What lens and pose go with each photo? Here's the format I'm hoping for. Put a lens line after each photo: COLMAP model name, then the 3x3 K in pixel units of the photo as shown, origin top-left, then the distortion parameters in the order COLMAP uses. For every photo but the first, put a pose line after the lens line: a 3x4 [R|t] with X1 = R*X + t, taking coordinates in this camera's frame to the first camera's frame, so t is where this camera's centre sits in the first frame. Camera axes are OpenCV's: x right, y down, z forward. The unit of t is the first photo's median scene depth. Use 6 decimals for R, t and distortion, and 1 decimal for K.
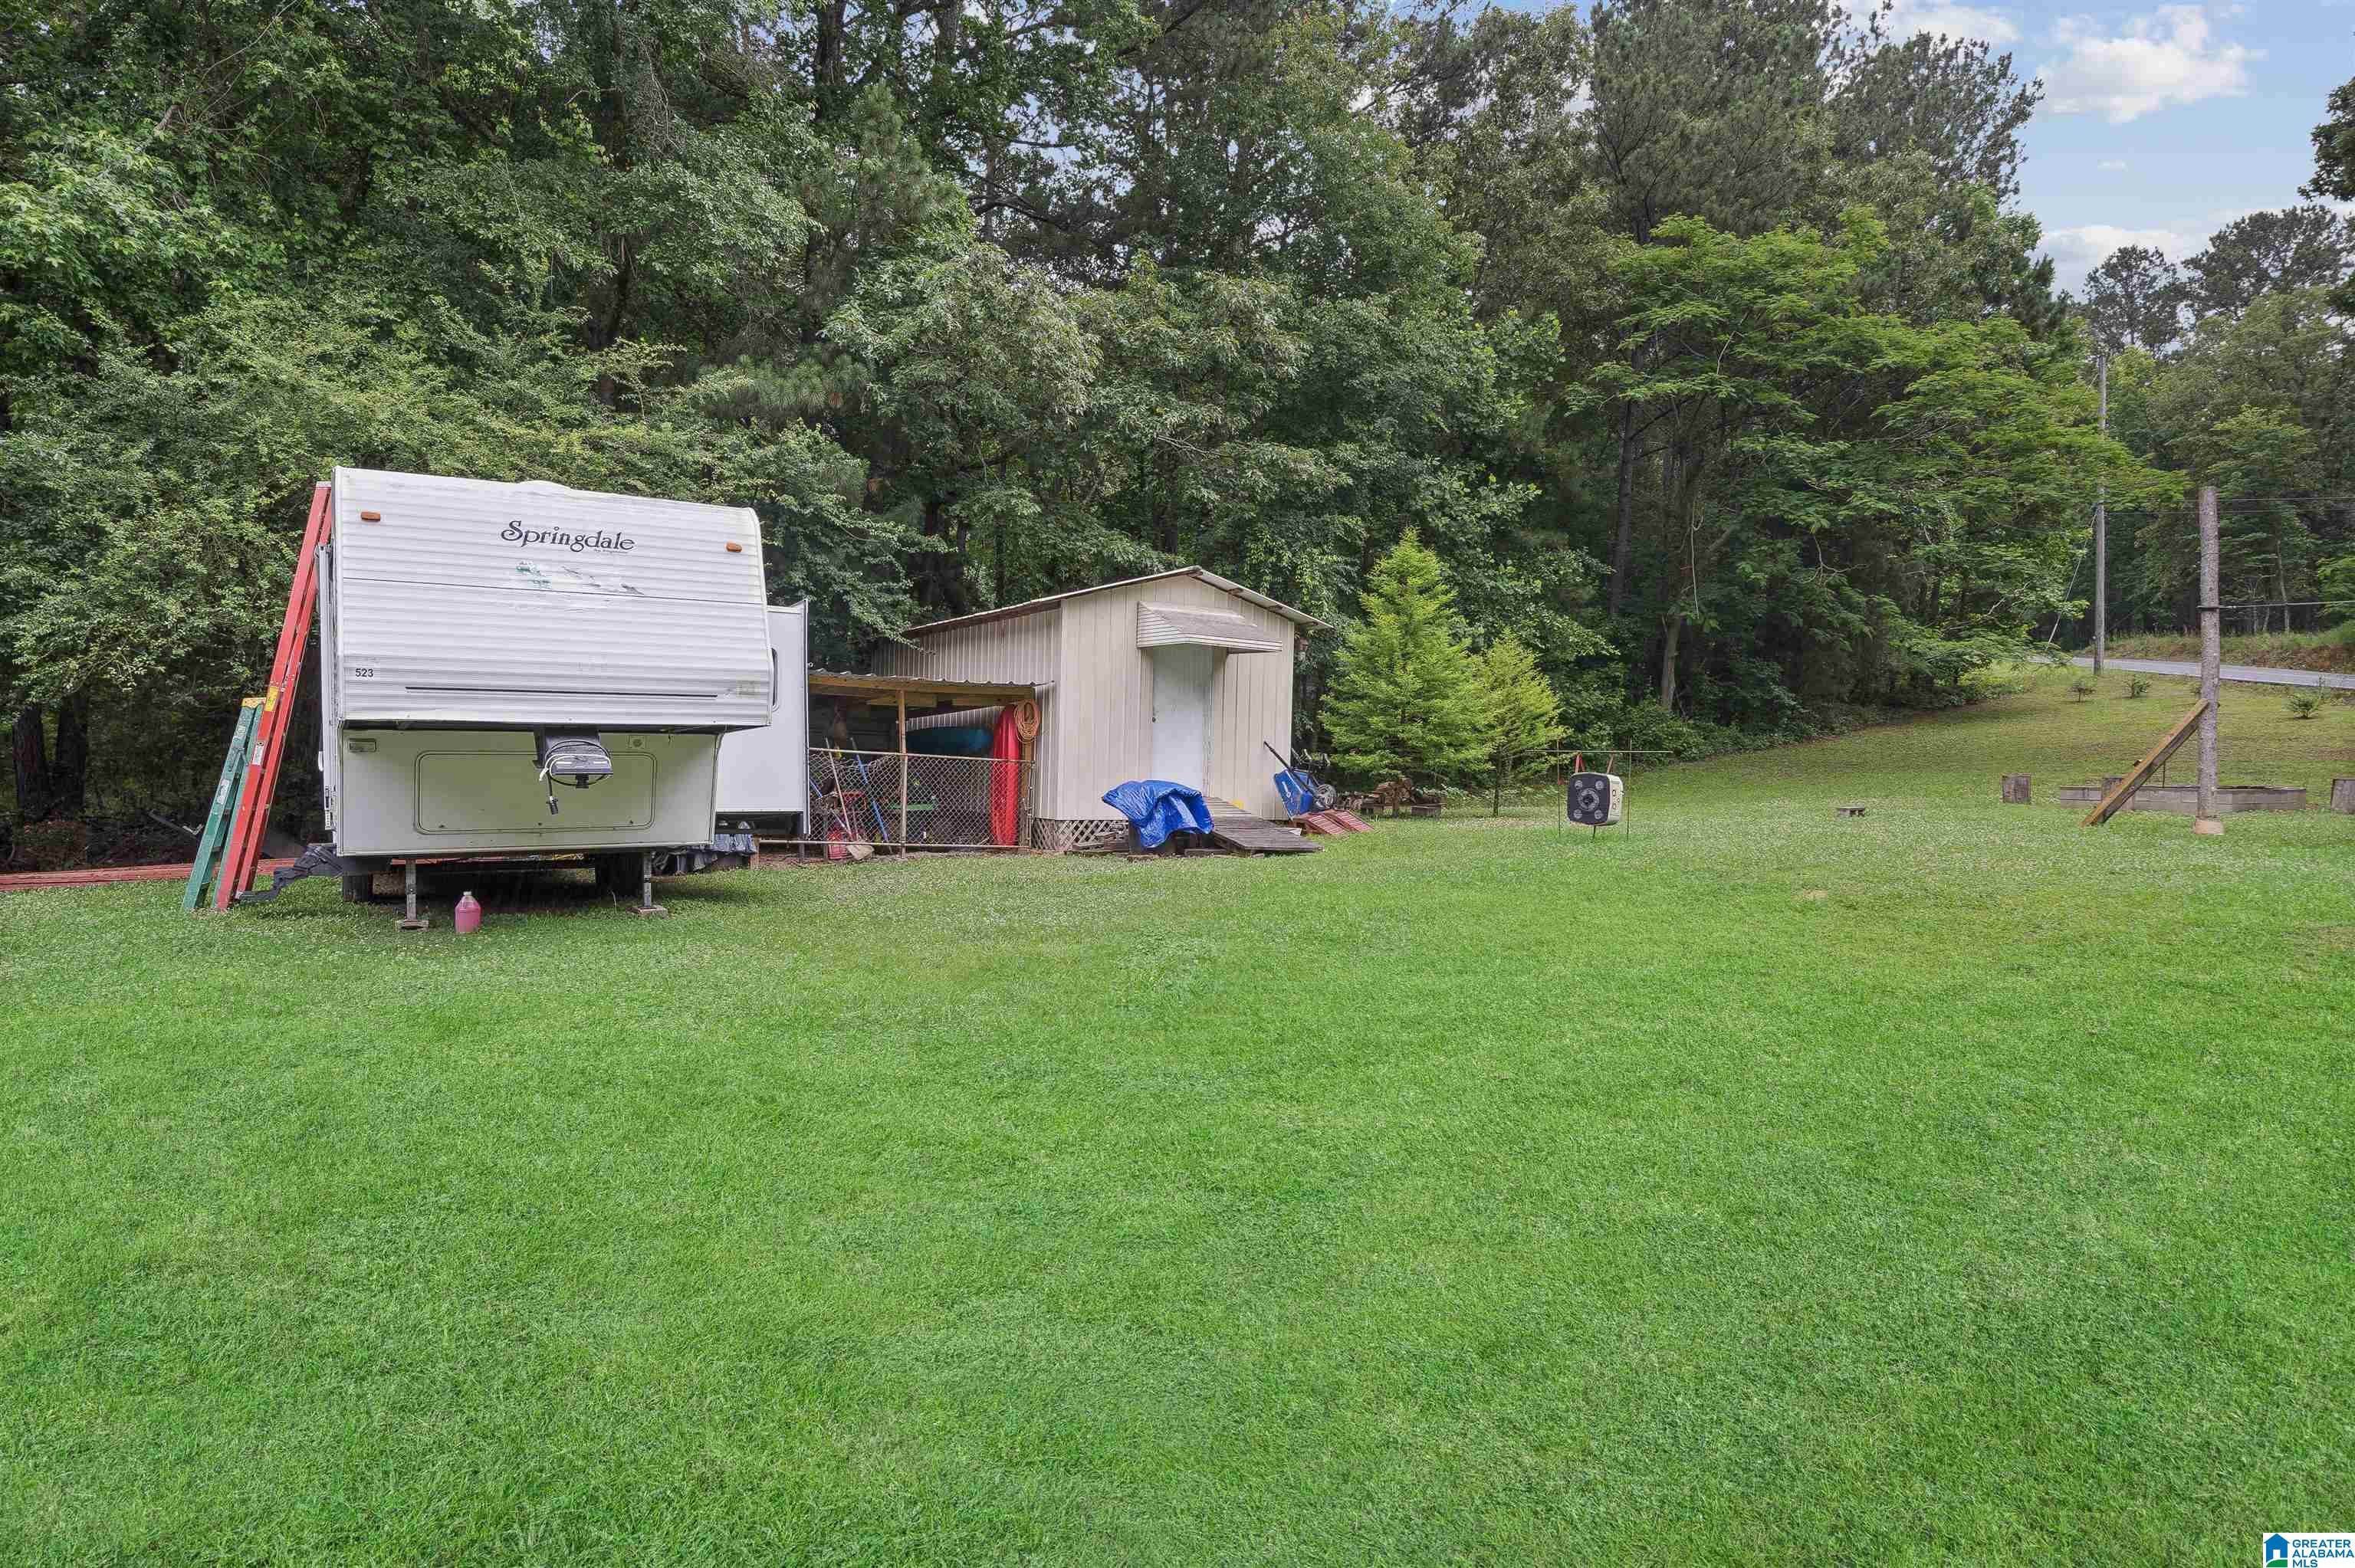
lens RADIAL K [[1352.7, 0, 1162.0], [0, 1352.7, 797.5], [0, 0, 1]] dist [0.030903, 0.001402]
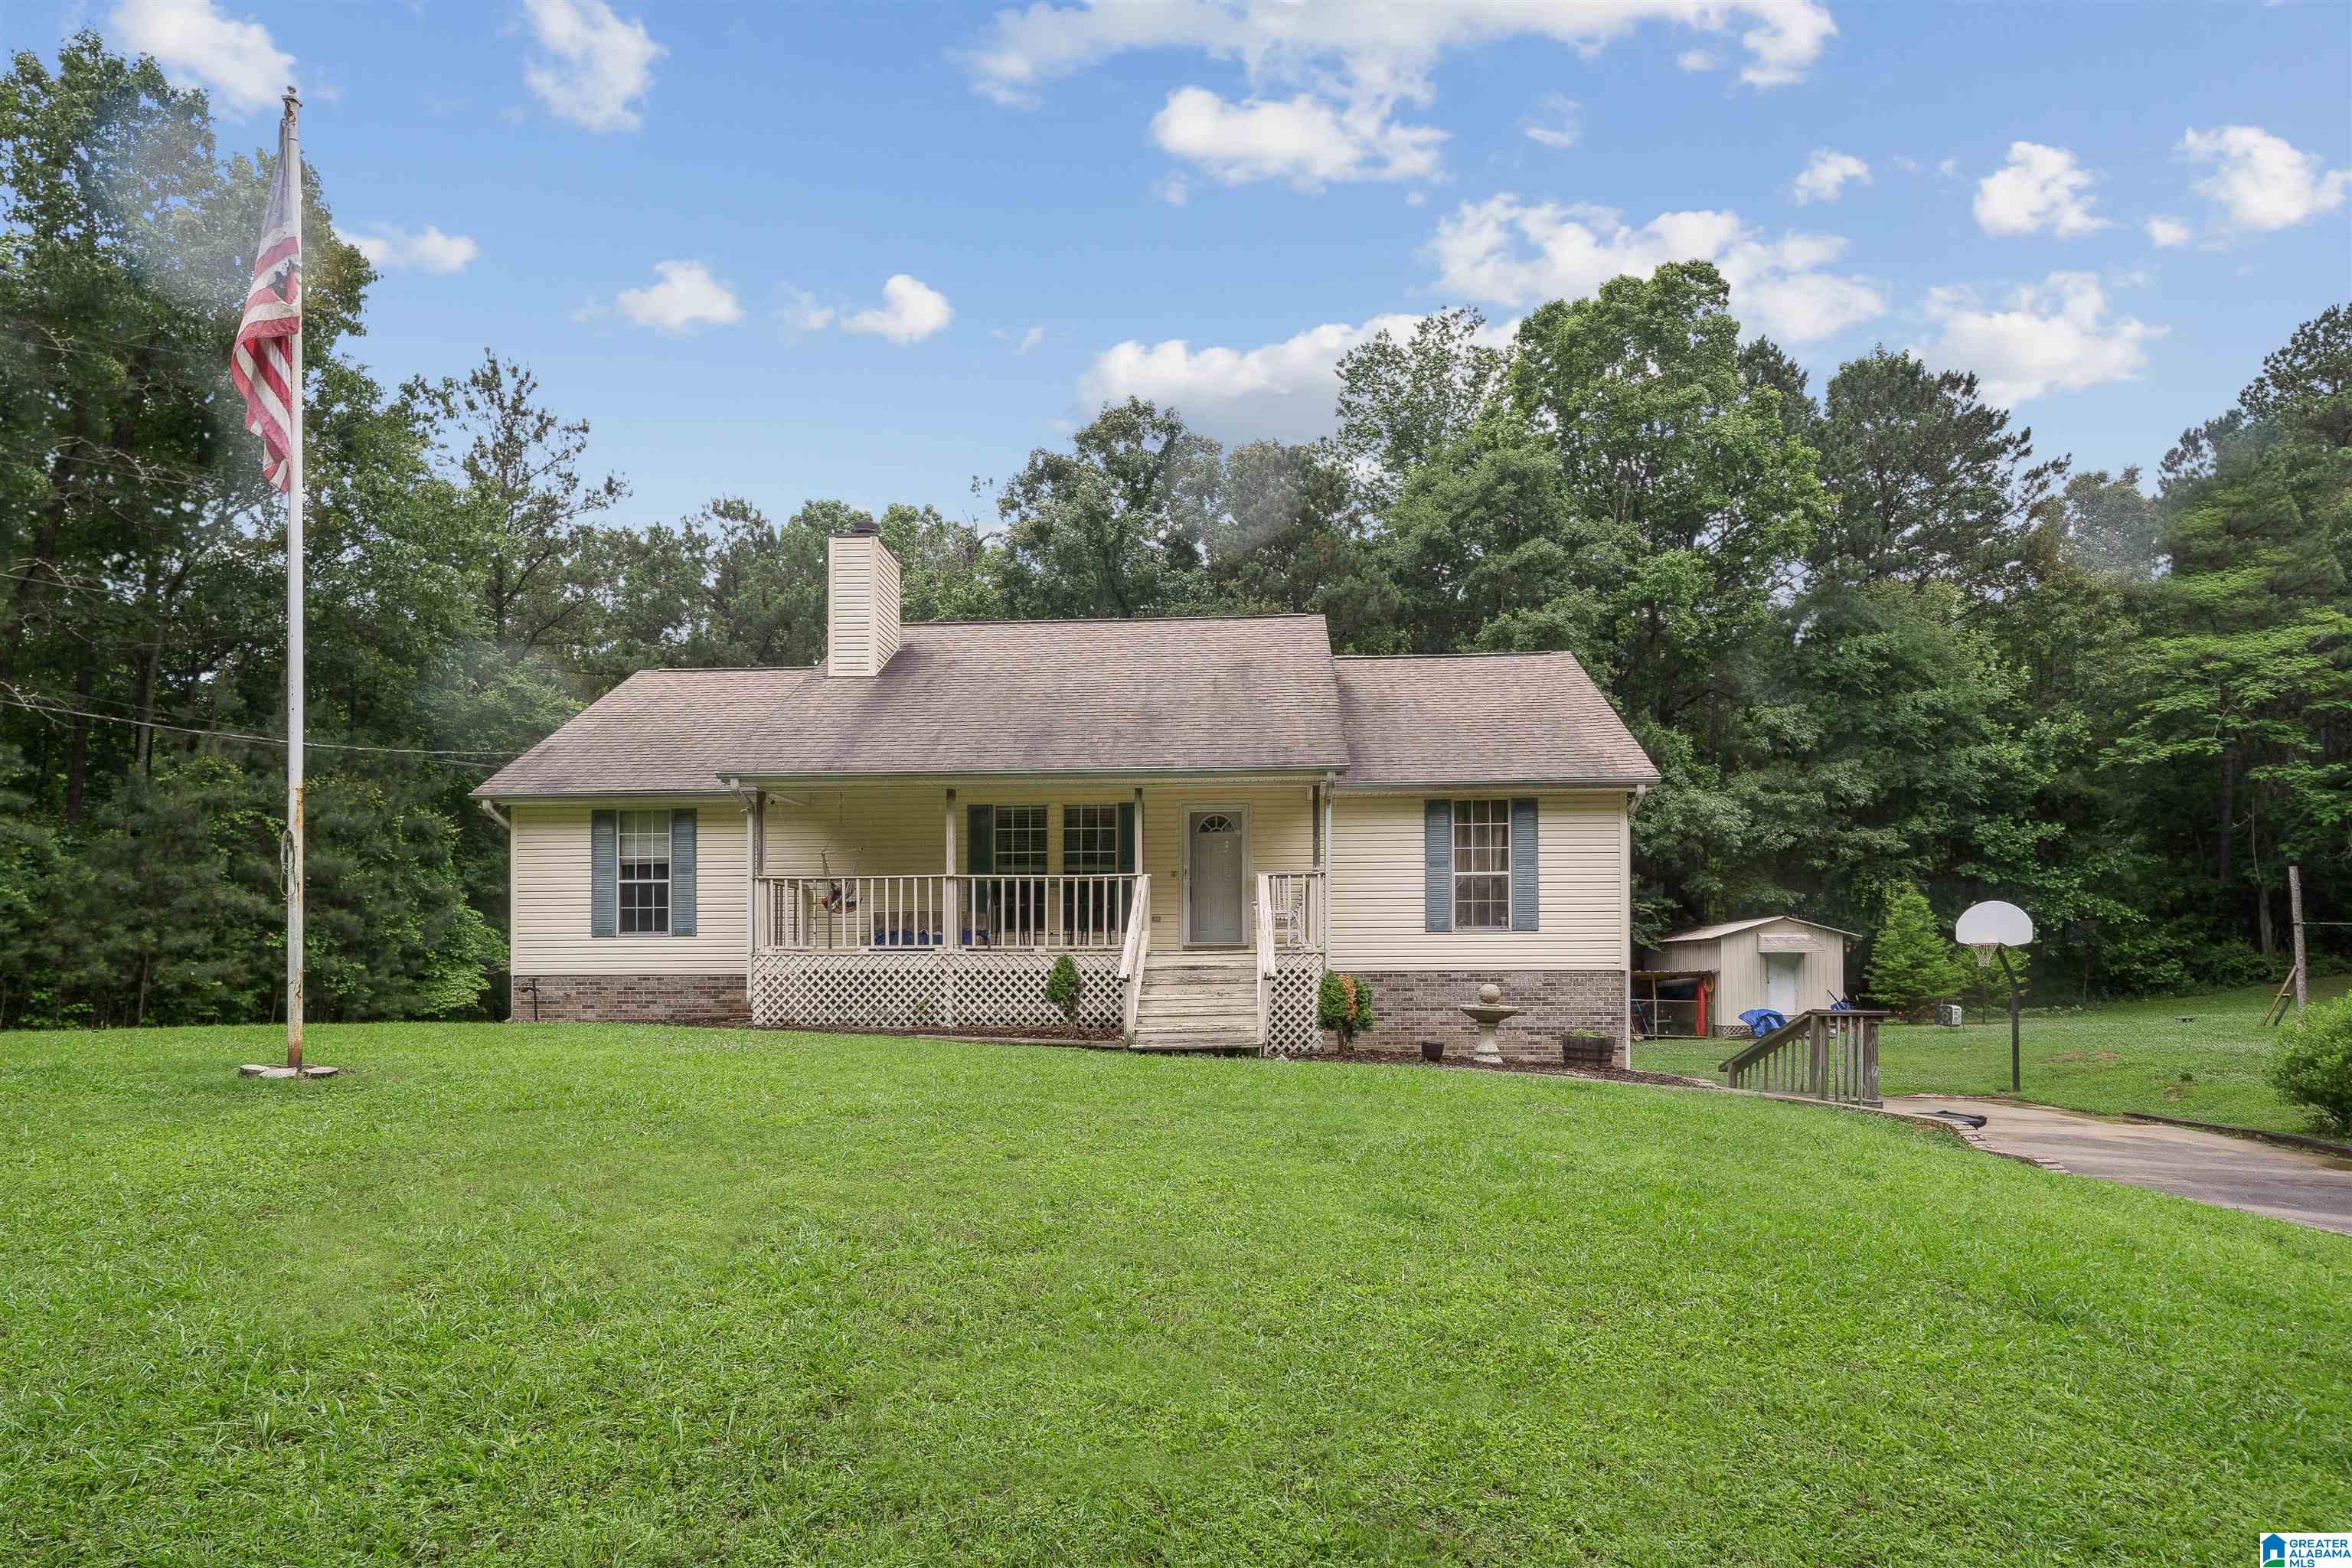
lens RADIAL K [[1319.8, 0, 1199.5], [0, 1319.8, 936.3], [0, 0, 1]] dist [0.013238, 0.001746]
pose [[0.846556, -0.040285, -0.530774, 0.414334], [0.011888, 0.998314, -0.056810, -0.020787], [0.532167, 0.041783, 0.845607, -1.624778]]
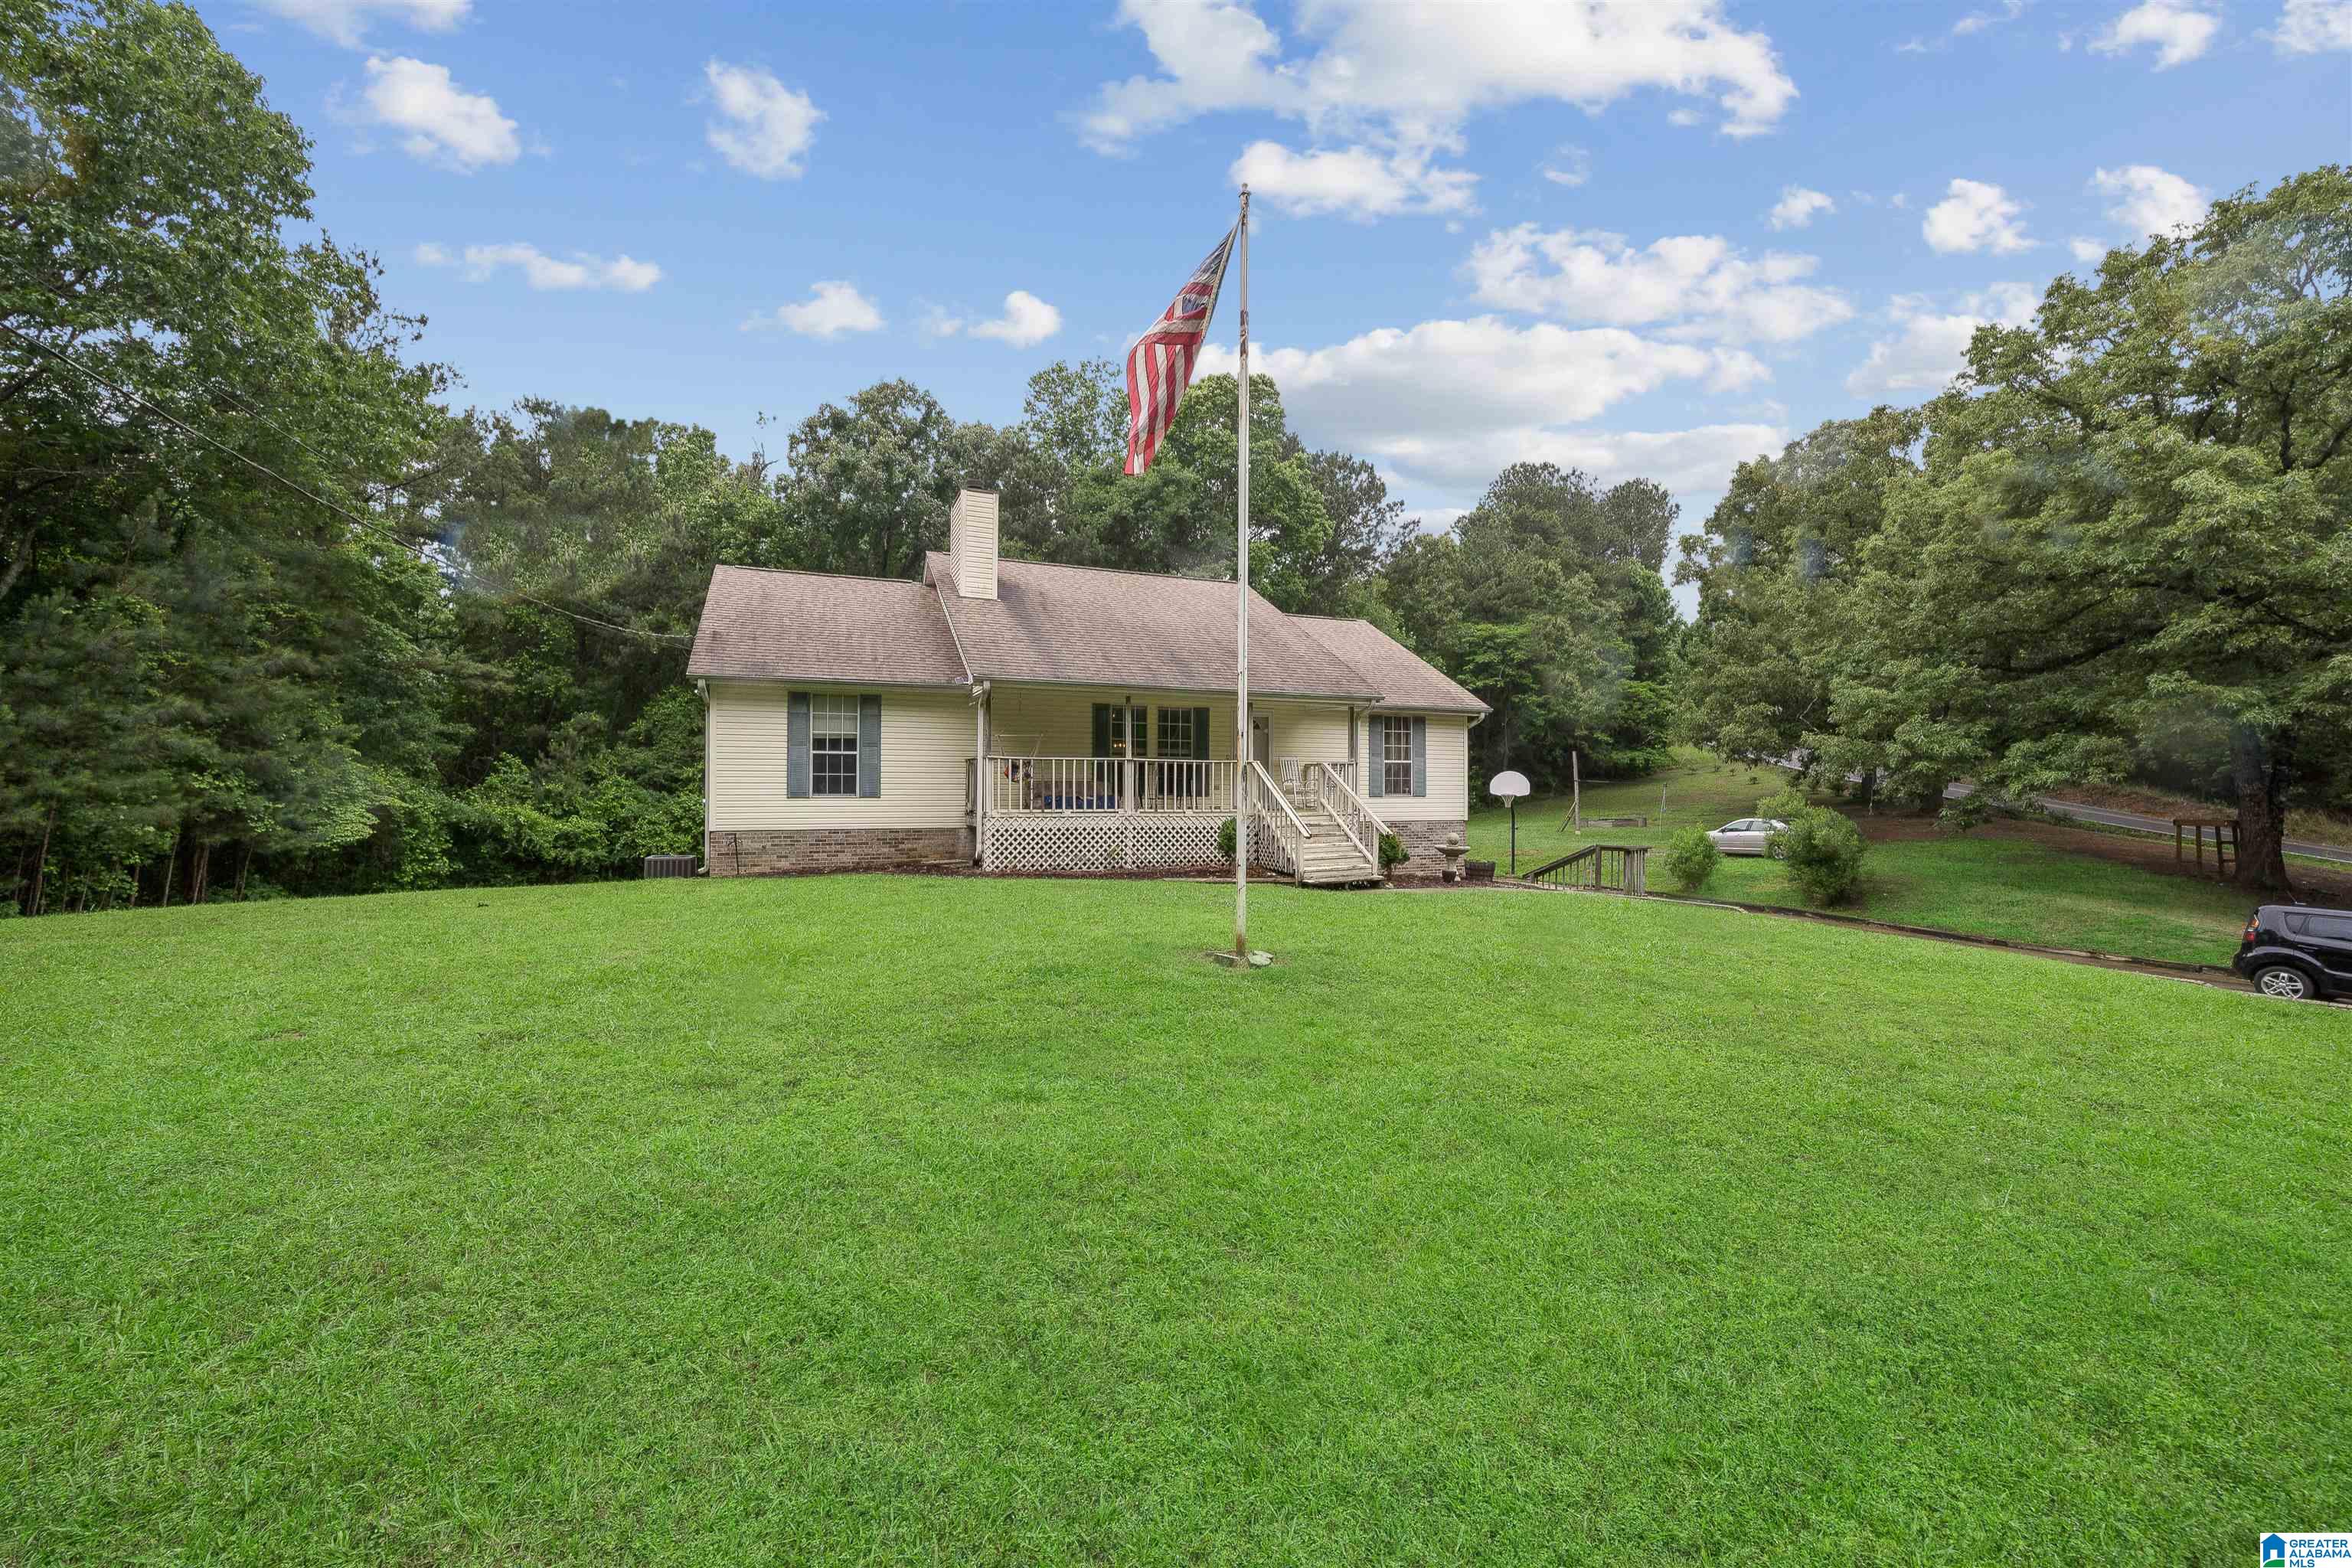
lens RADIAL K [[888.9, 0, 1183.3], [0, 888.9, 775.1], [0, 0, 1]] dist [-0.002119, -0.000385]
pose [[0.994165, -0.019252, -0.106137, -0.140616], [0.015647, 0.999276, -0.034690, -0.077828], [0.106728, 0.032827, 0.993746, -1.810223]]
